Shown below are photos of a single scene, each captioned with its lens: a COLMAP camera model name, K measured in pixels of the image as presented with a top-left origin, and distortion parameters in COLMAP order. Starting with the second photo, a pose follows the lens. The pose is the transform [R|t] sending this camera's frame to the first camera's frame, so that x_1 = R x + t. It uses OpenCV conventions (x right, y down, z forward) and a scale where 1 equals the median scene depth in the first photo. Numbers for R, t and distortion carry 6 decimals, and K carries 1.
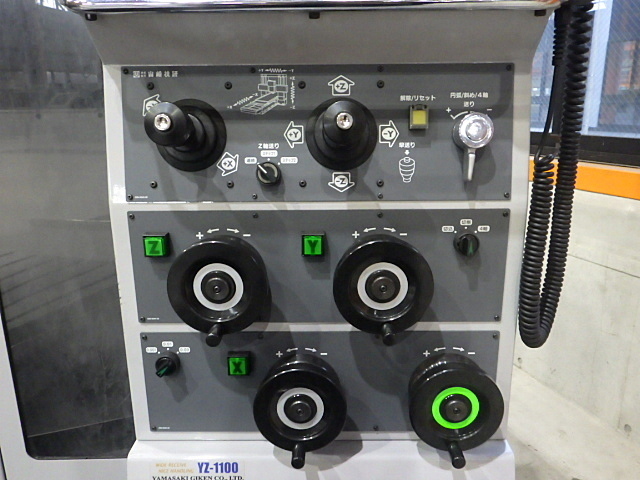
lens RADIAL K [[523.4, 0, 319.4], [0, 523.4, 240.1], [0, 0, 1]] dist [0.006092, 0.005386]
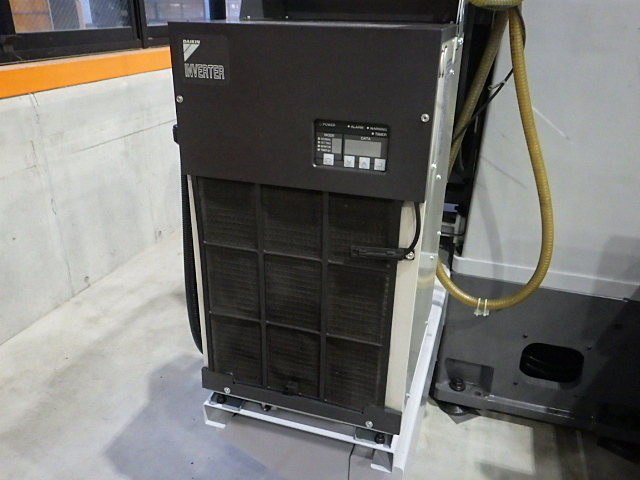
lens RADIAL K [[523.4, 0, 320.3], [0, 523.4, 238.9], [0, 0, 1]] dist [0.006092, 0.005386]
pose [[-0.769818, -0.258793, 0.583443, -0.094074], [0.160194, 0.806510, 0.569104, -0.059074], [-0.617833, 0.531570, -0.579409, 0.233638]]
